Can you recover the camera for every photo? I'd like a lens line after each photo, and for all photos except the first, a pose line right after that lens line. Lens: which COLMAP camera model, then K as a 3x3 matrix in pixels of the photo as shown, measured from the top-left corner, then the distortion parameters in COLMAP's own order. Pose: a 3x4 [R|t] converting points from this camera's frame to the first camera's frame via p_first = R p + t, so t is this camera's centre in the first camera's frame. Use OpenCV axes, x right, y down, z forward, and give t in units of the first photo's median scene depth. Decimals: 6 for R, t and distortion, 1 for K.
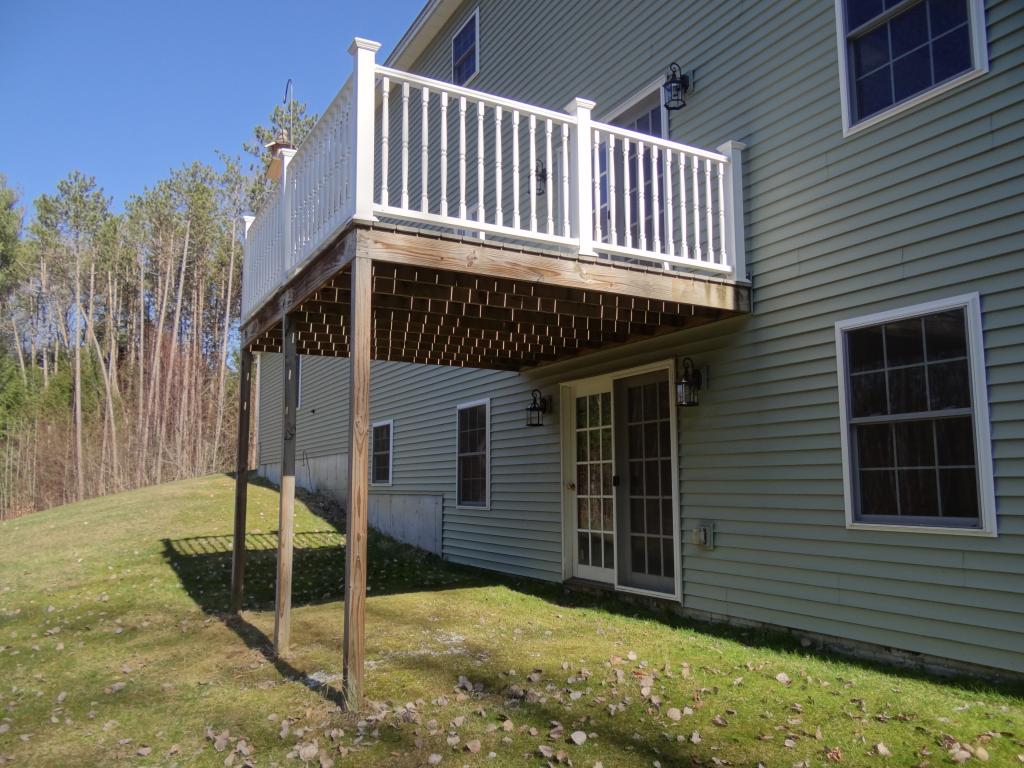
lens RADIAL K [[804.9, 0, 510.9], [0, 804.9, 384.2], [0, 0, 1]] dist [-0.013473, 0.001140]
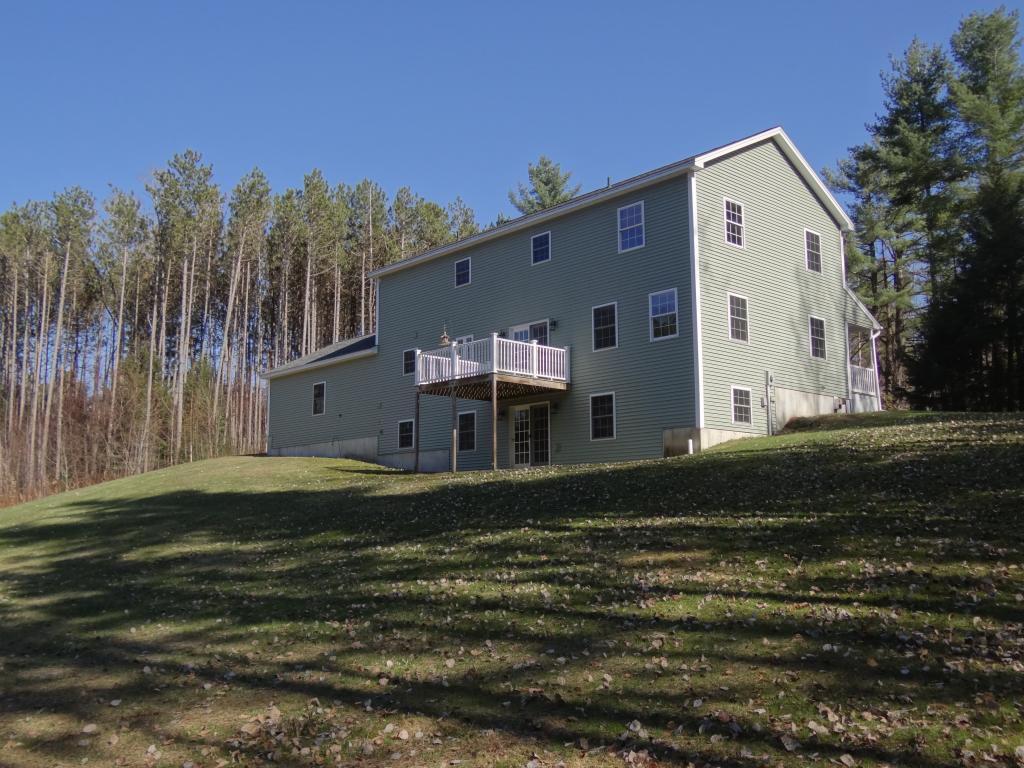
lens RADIAL K [[922.7, 0, 512.9], [0, 922.7, 383.6], [0, 0, 1]] dist [0.003238, 0.000258]
pose [[0.971293, 0.036265, 0.235107, -1.150646], [-0.031212, 0.999196, -0.025180, 0.000380], [-0.235831, 0.017119, 0.971643, -3.675466]]
